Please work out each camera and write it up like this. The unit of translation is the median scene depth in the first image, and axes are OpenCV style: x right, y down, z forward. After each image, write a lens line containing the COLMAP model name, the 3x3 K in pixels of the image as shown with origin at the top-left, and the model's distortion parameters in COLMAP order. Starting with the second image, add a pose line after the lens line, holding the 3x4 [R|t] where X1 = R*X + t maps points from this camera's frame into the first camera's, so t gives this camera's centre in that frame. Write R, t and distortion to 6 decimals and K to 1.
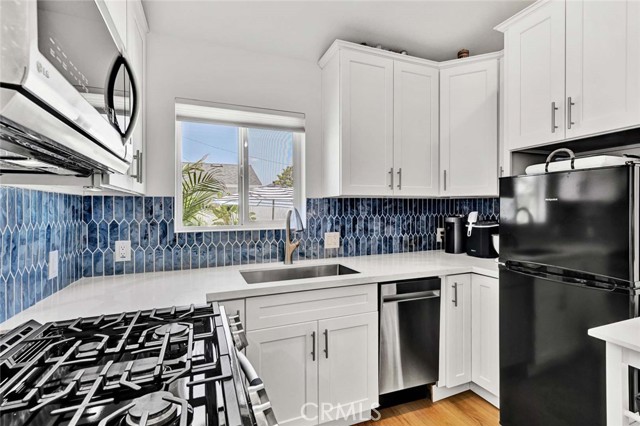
lens RADIAL K [[292.3, 0, 318.7], [0, 292.3, 212.8], [0, 0, 1]] dist [0.003445, 0.000373]
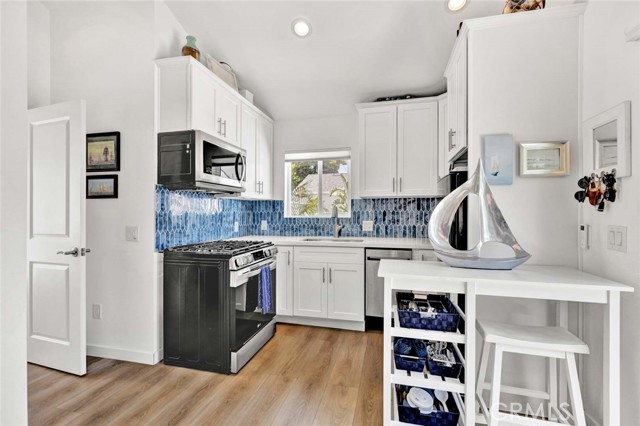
lens RADIAL K [[292.3, 0, 320.8], [0, 292.3, 208.8], [0, 0, 1]] dist [0.003445, 0.000373]
pose [[0.799196, -0.004313, -0.601055, 0.913137], [-0.008092, 0.999806, -0.017935, 0.039103], [0.601016, 0.019198, 0.799006, -0.460900]]
